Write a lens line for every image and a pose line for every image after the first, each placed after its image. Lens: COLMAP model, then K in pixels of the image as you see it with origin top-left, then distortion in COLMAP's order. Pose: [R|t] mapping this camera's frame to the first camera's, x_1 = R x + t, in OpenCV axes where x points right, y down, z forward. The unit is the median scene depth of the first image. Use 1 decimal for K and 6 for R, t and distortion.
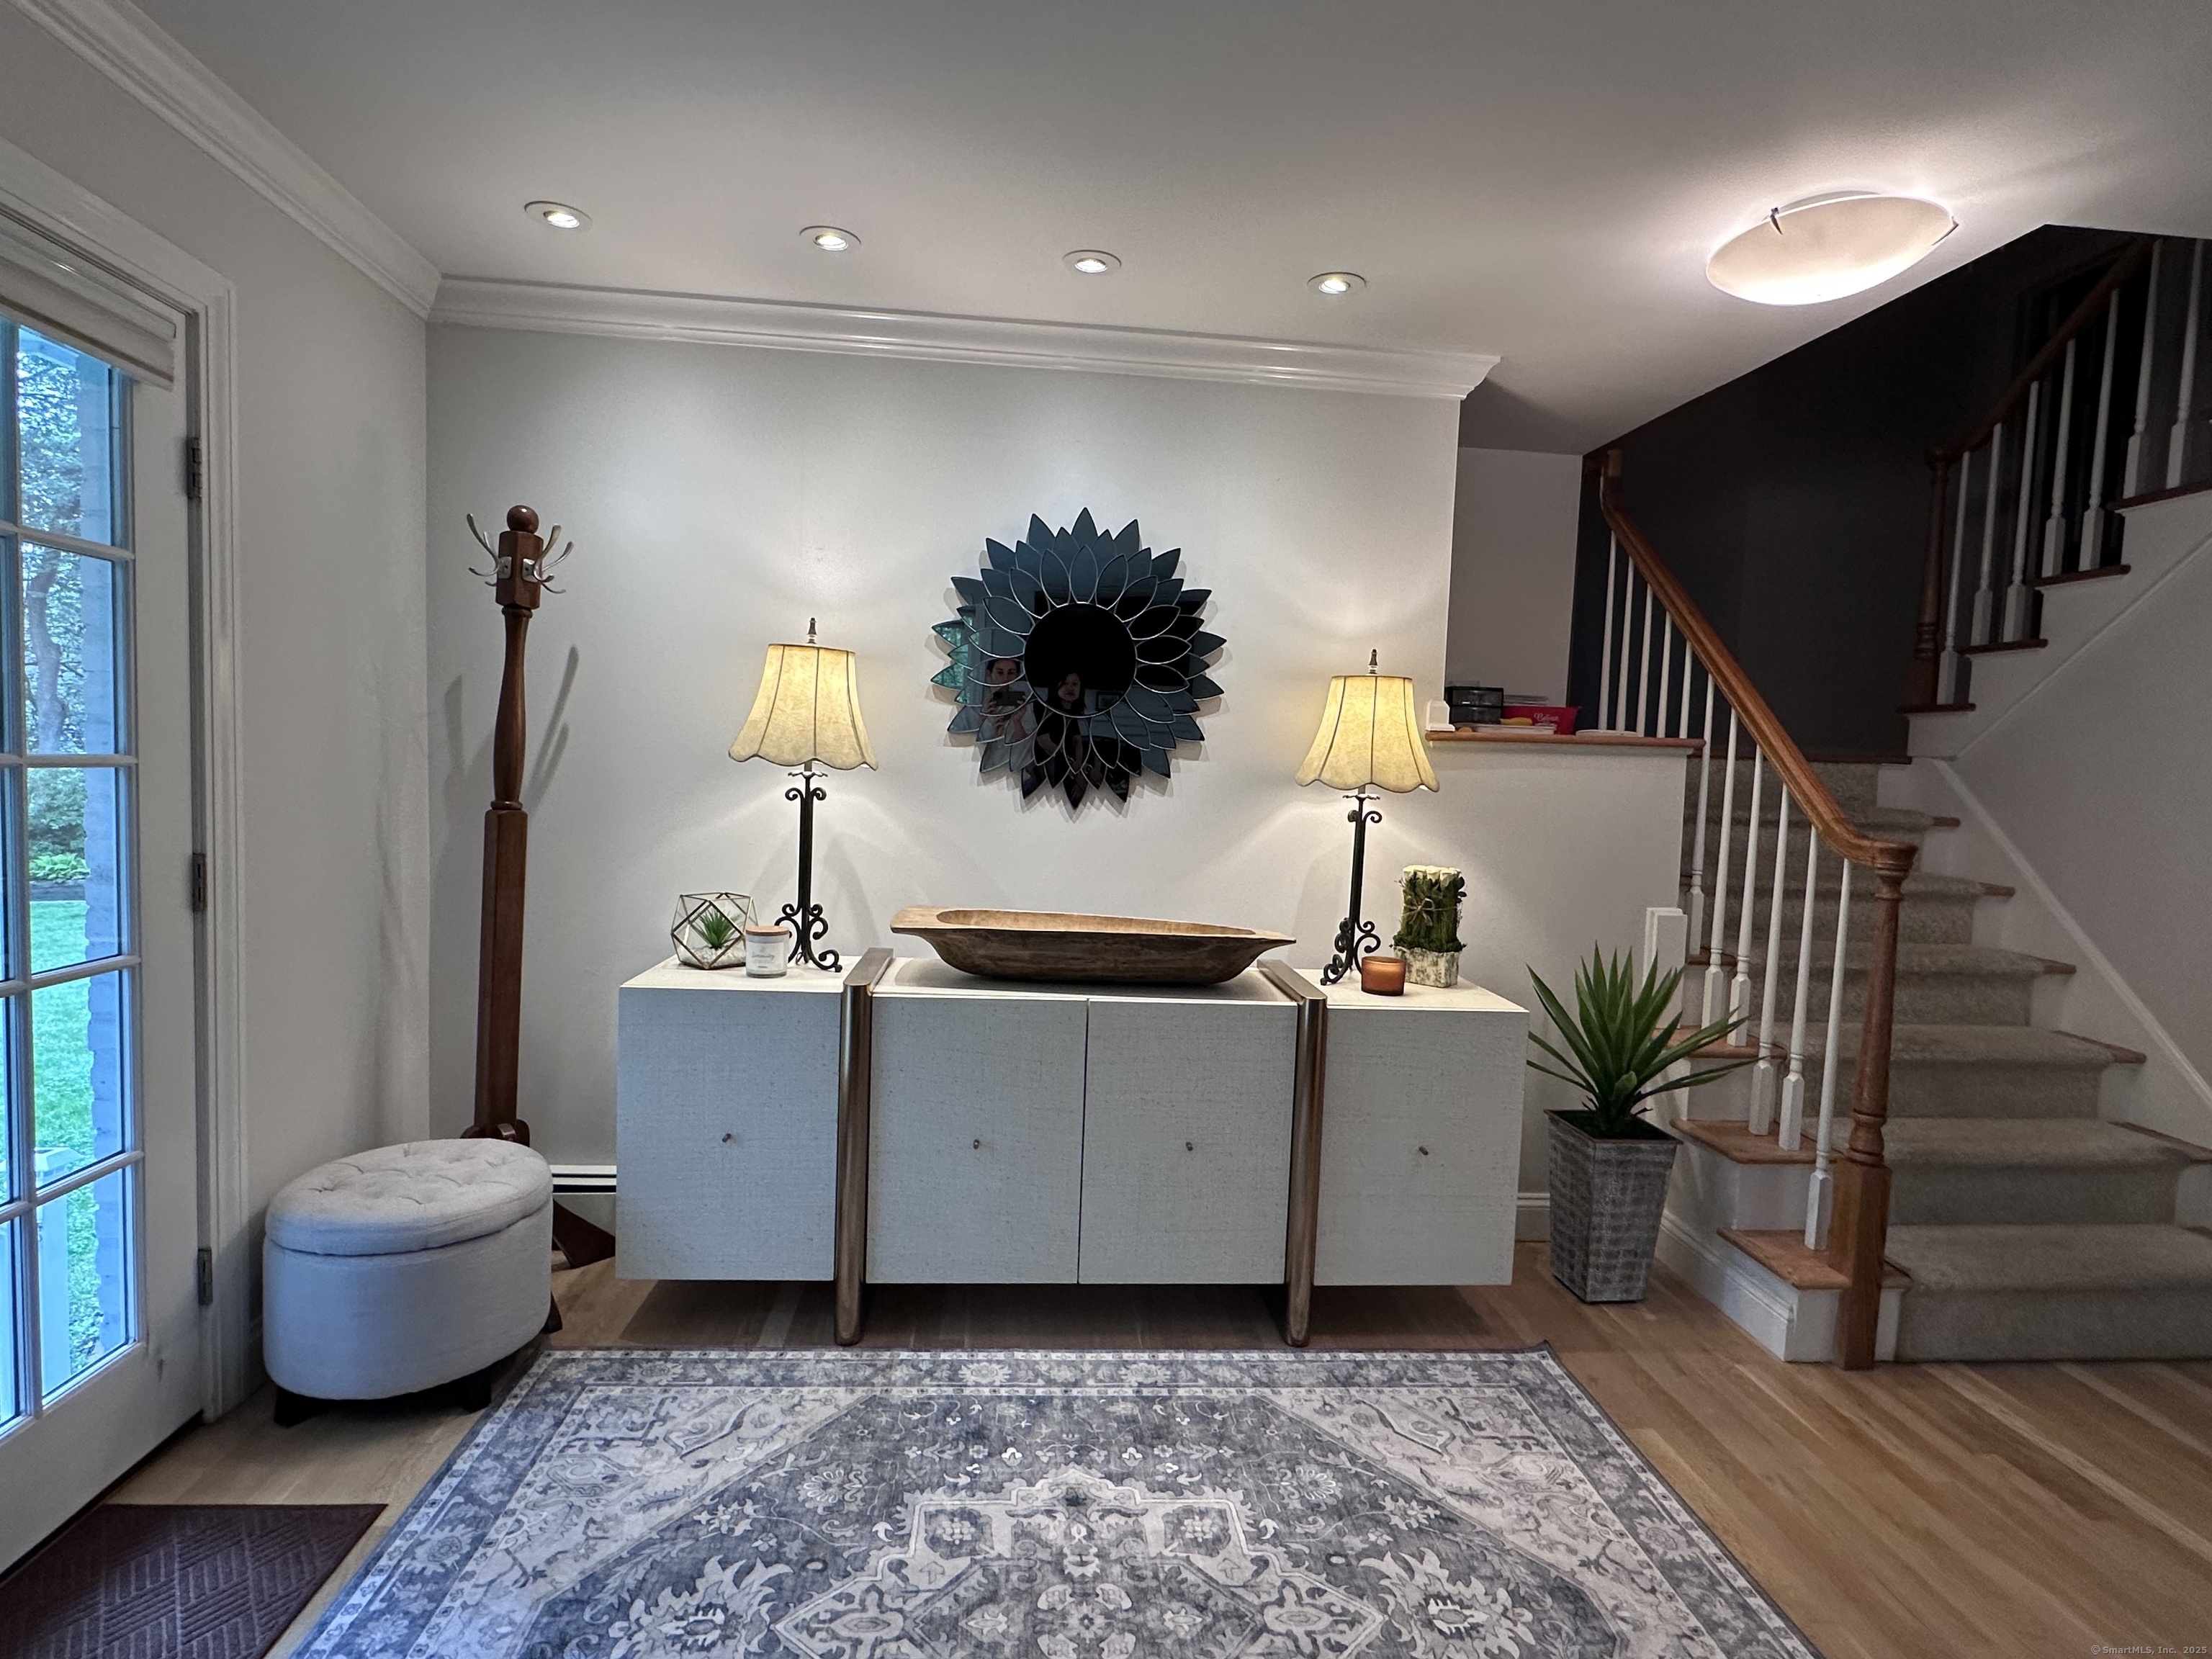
lens RADIAL K [[1124.5, 0, 1107.8], [0, 1124.5, 828.2], [0, 0, 1]] dist [0.000364, -0.000609]
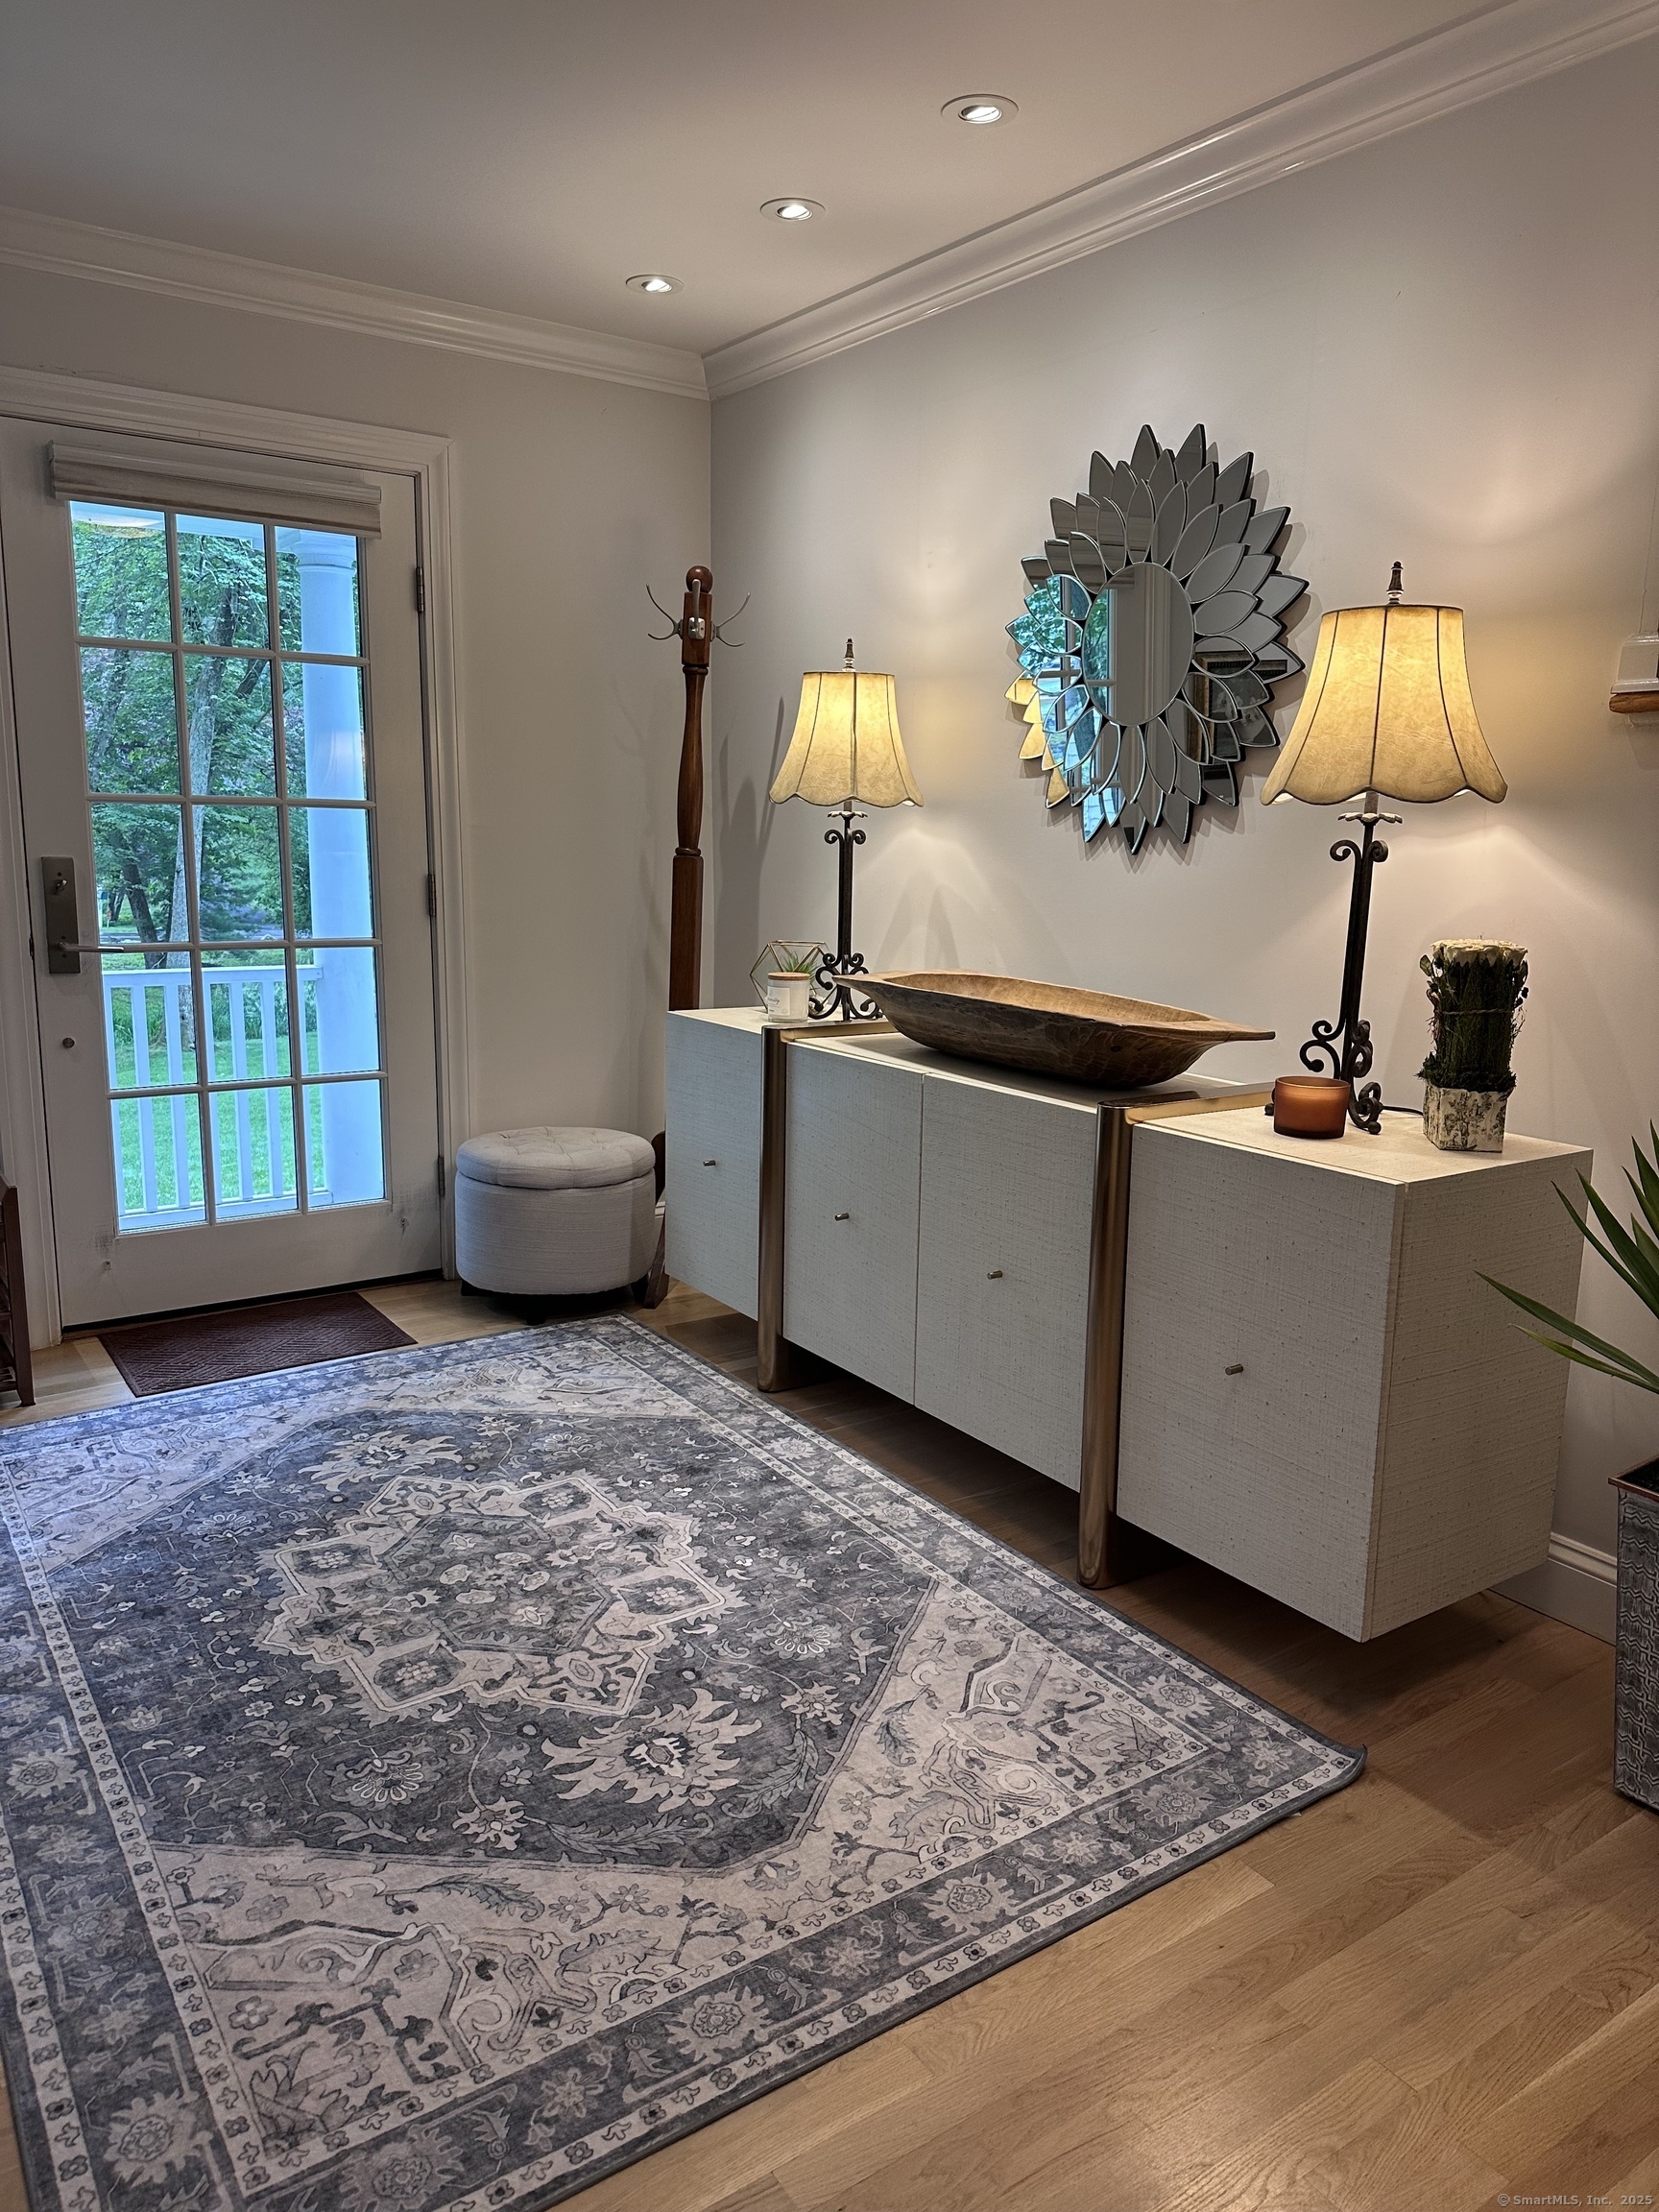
lens RADIAL K [[1547.9, 0, 830.6], [0, 1547.9, 1103.0], [0, 0, 1]] dist [0.082030, -0.016332]
pose [[0.495821, 0.123733, -0.859565, 1.043025], [-0.048903, 0.992205, 0.114617, 0.051520], [0.867047, -0.014794, 0.498007, 0.410105]]
